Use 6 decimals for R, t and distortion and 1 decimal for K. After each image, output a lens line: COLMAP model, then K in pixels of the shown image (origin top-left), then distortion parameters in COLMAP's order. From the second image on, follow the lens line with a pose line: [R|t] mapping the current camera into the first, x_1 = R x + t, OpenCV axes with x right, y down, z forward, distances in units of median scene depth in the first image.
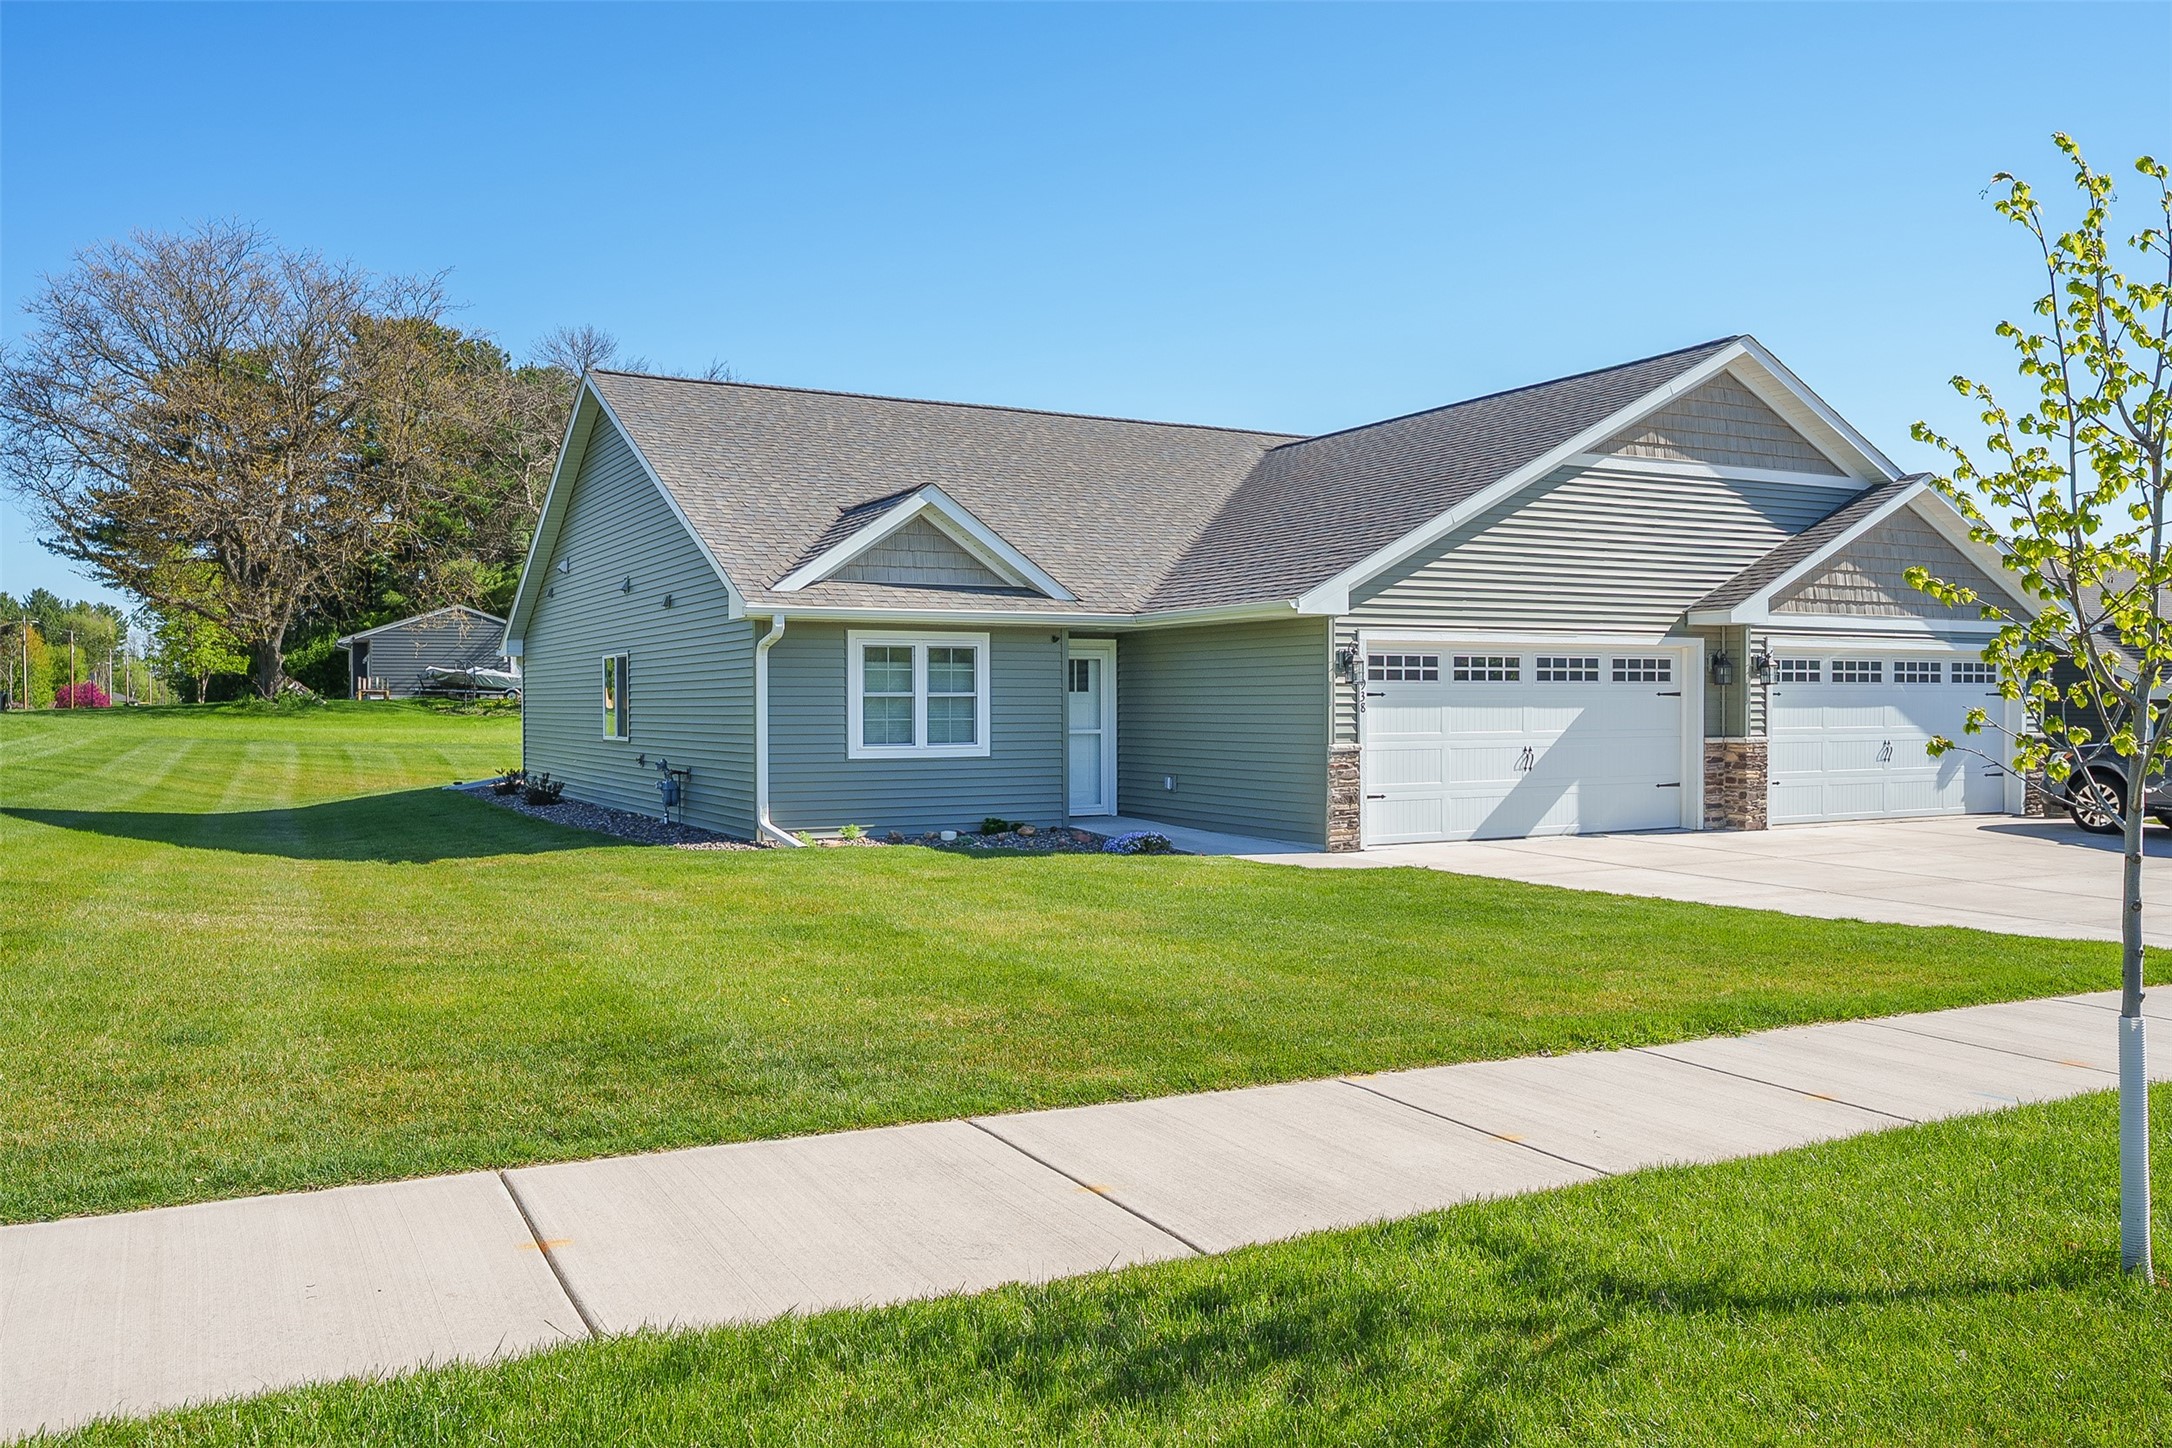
lens RADIAL K [[1661.2, 0, 1086.0], [0, 1661.2, 724.0], [0, 0, 1]] dist [0.001298, 0.000545]
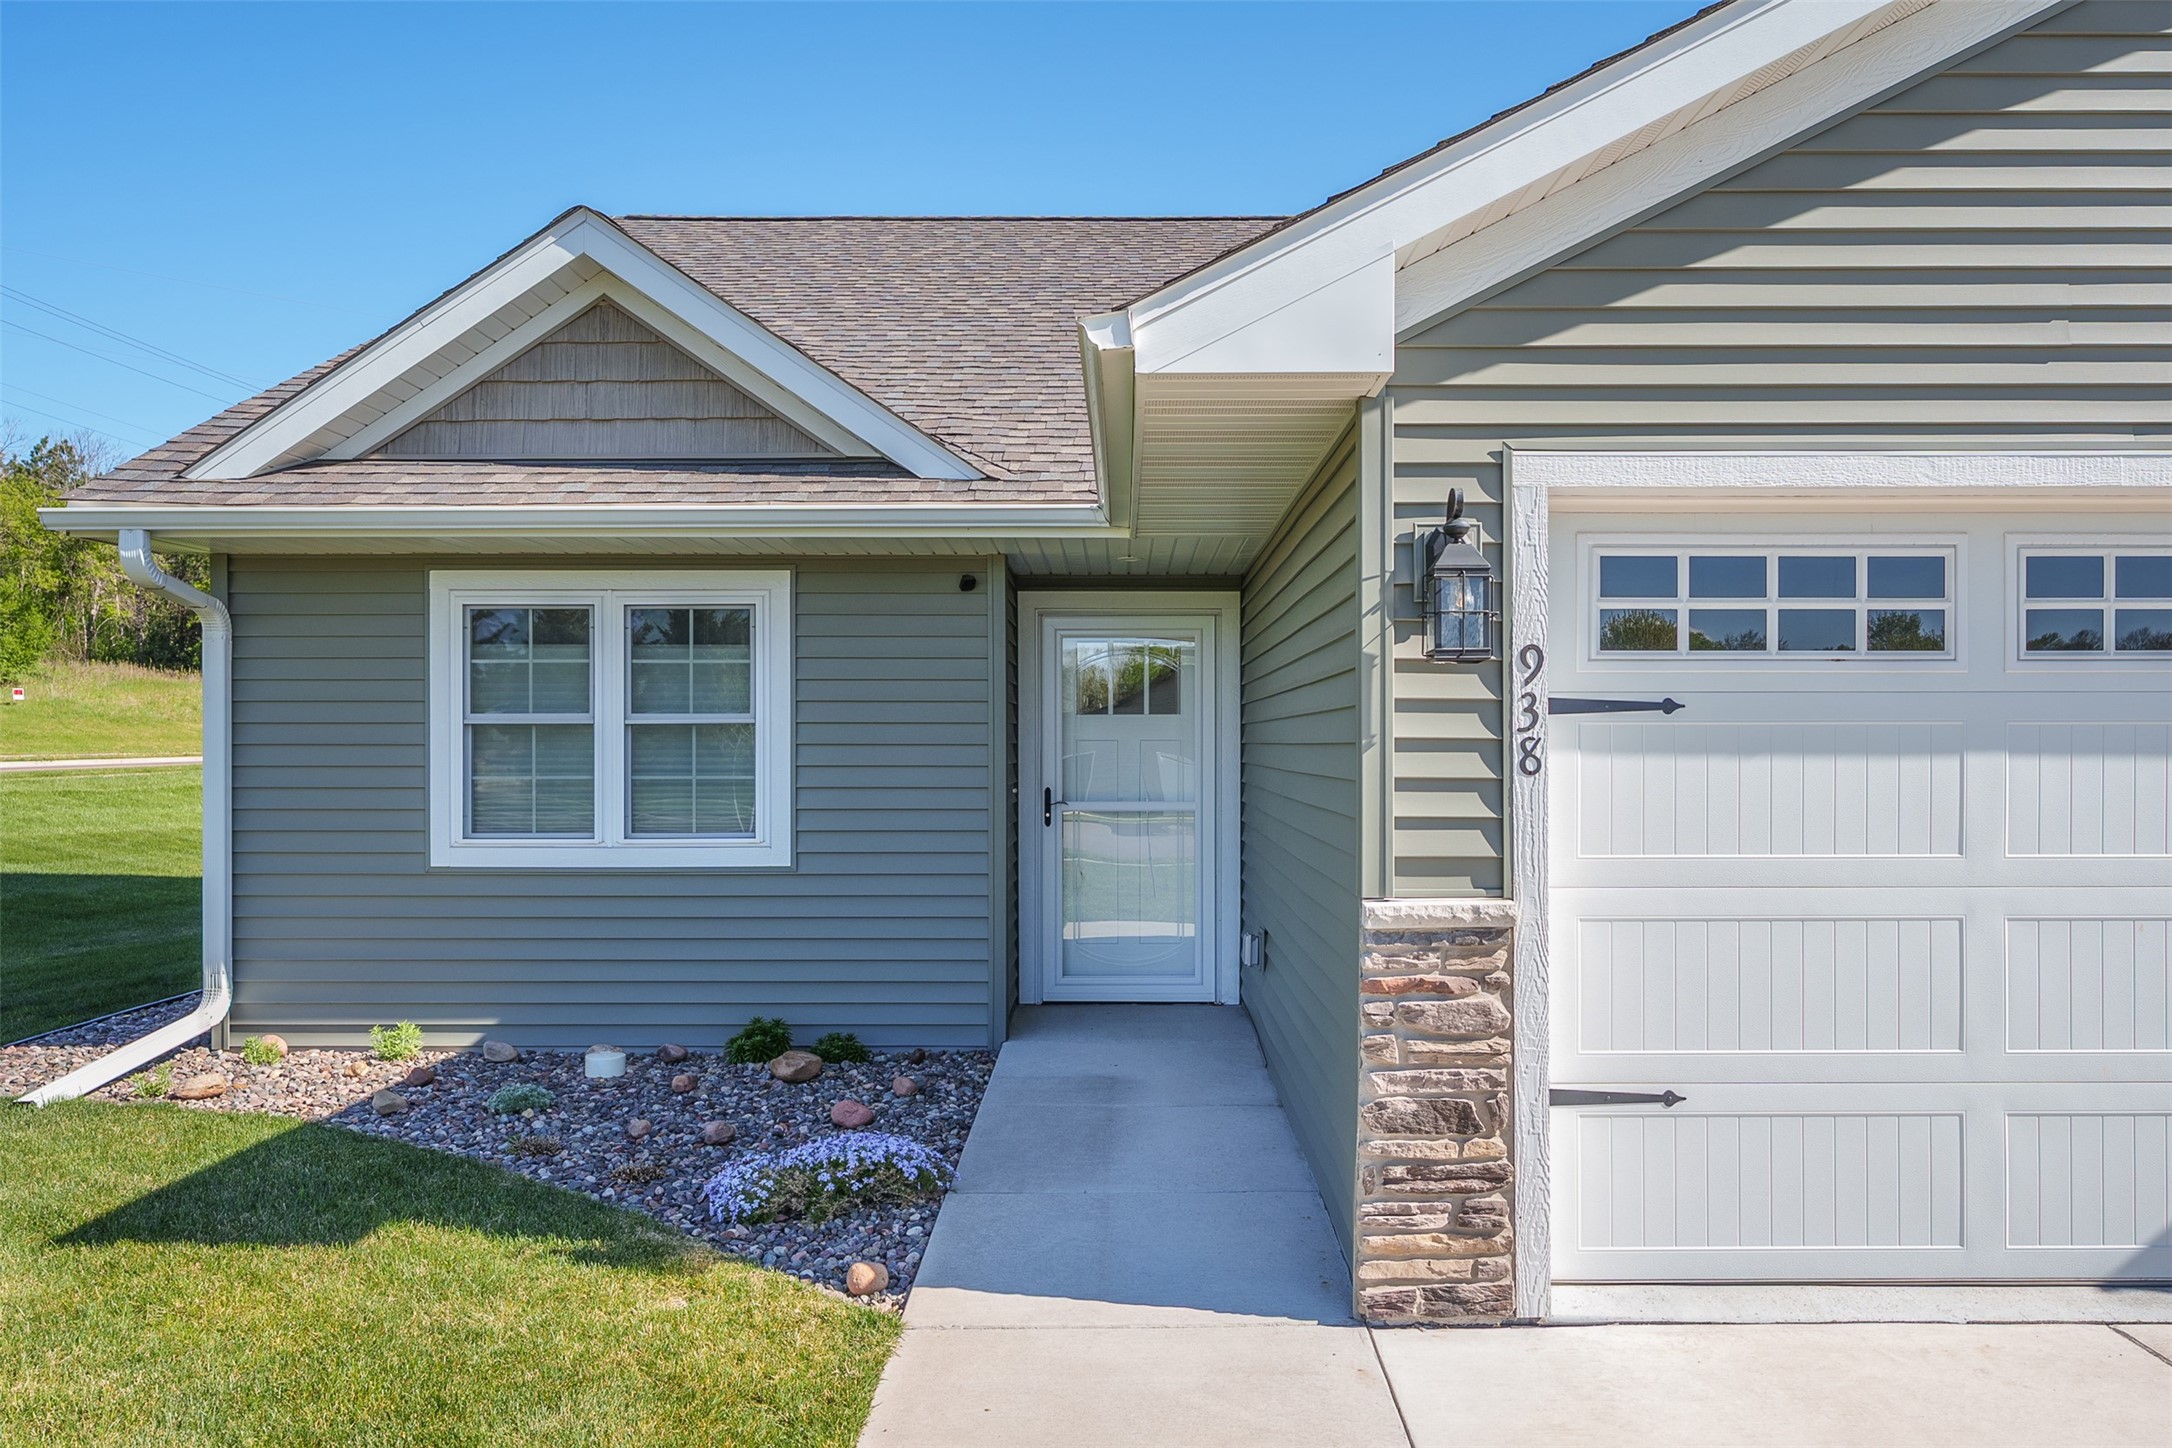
lens RADIAL K [[1611.4, 0, 1088.8], [0, 1611.4, 744.3], [0, 0, 1]] dist [-0.005225, -0.001651]
pose [[0.878746, 0.002003, -0.477286, 0.211343], [-0.006939, 0.999939, -0.008580, -0.008589], [0.477239, 0.010852, 0.878706, 0.708000]]
